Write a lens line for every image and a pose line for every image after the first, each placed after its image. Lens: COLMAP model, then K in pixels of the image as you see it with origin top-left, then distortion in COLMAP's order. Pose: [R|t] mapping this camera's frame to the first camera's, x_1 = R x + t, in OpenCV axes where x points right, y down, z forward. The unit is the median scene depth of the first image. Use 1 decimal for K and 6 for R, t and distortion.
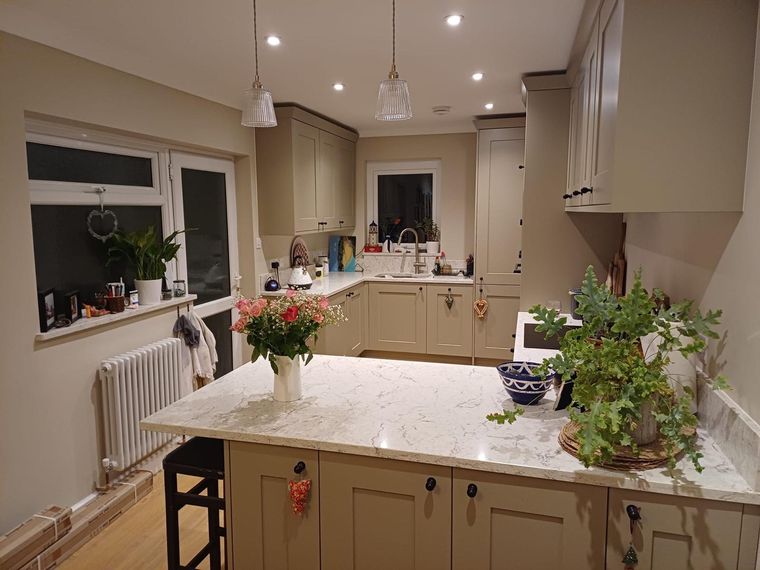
lens RADIAL K [[515.4, 0, 375.8], [0, 515.4, 278.3], [0, 0, 1]] dist [0.028750, -0.002611]
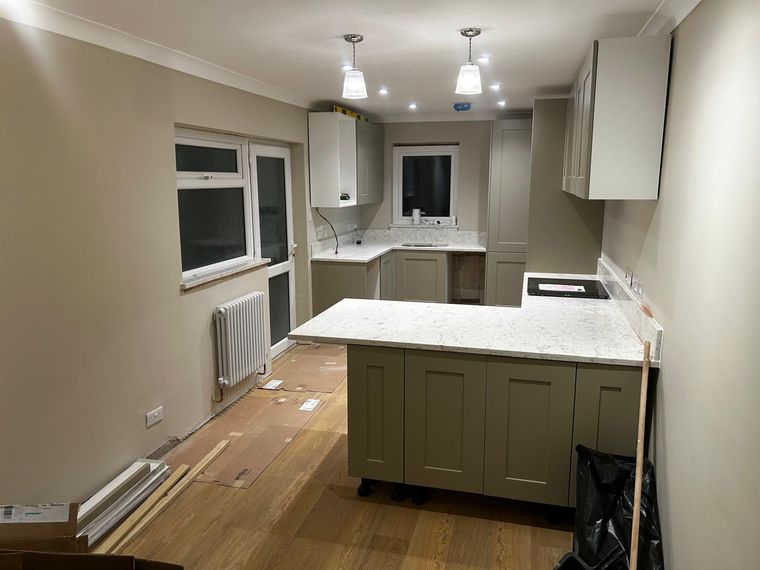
lens RADIAL K [[568.9, 0, 382.7], [0, 568.9, 287.7], [0, 0, 1]] dist [0.012365, -0.009069]
pose [[0.999326, 0.000769, 0.036710, -0.125498], [-0.003079, 0.998015, 0.062907, 0.014631], [-0.036588, -0.062978, 0.997344, -0.396831]]
